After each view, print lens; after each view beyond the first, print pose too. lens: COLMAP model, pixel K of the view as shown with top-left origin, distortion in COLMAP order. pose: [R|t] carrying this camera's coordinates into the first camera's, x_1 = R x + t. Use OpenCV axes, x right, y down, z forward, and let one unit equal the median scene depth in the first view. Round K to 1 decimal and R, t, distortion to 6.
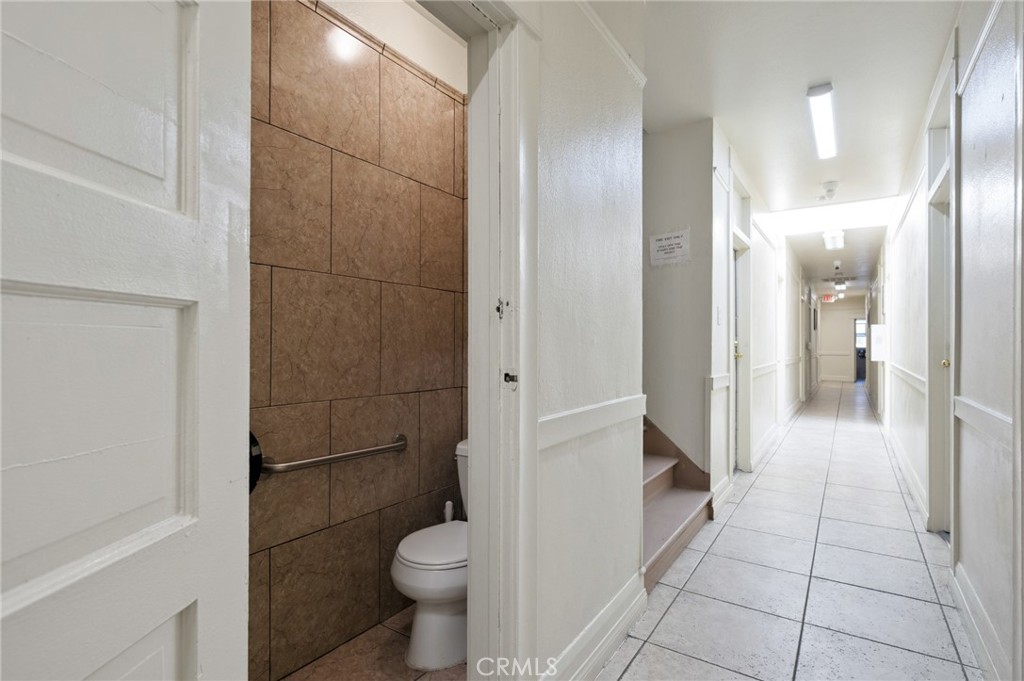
lens RADIAL K [[504.7, 0, 512.0], [0, 504.7, 340.5], [0, 0, 1]] dist [-0.001107, -0.000852]
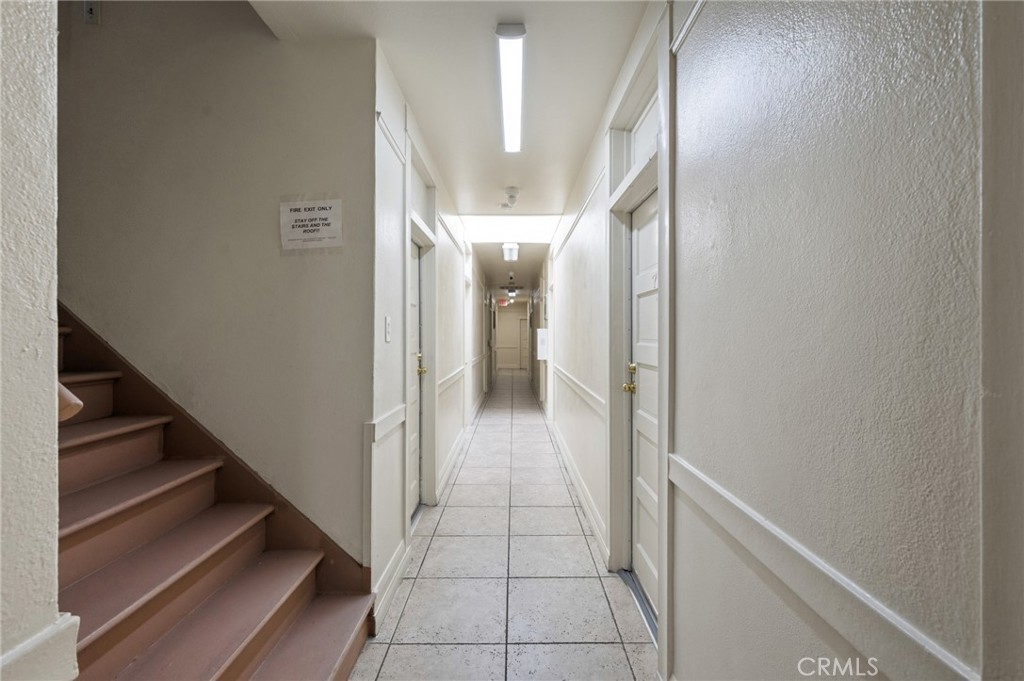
lens RADIAL K [[431.4, 0, 512.0], [0, 431.4, 340.5], [0, 0, 1]] dist [-0.000438, -0.000096]
pose [[0.832619, -0.009247, 0.553768, 0.167757], [-0.002420, 0.999790, 0.020334, -0.035614], [-0.553840, -0.018270, 0.832423, 0.303423]]
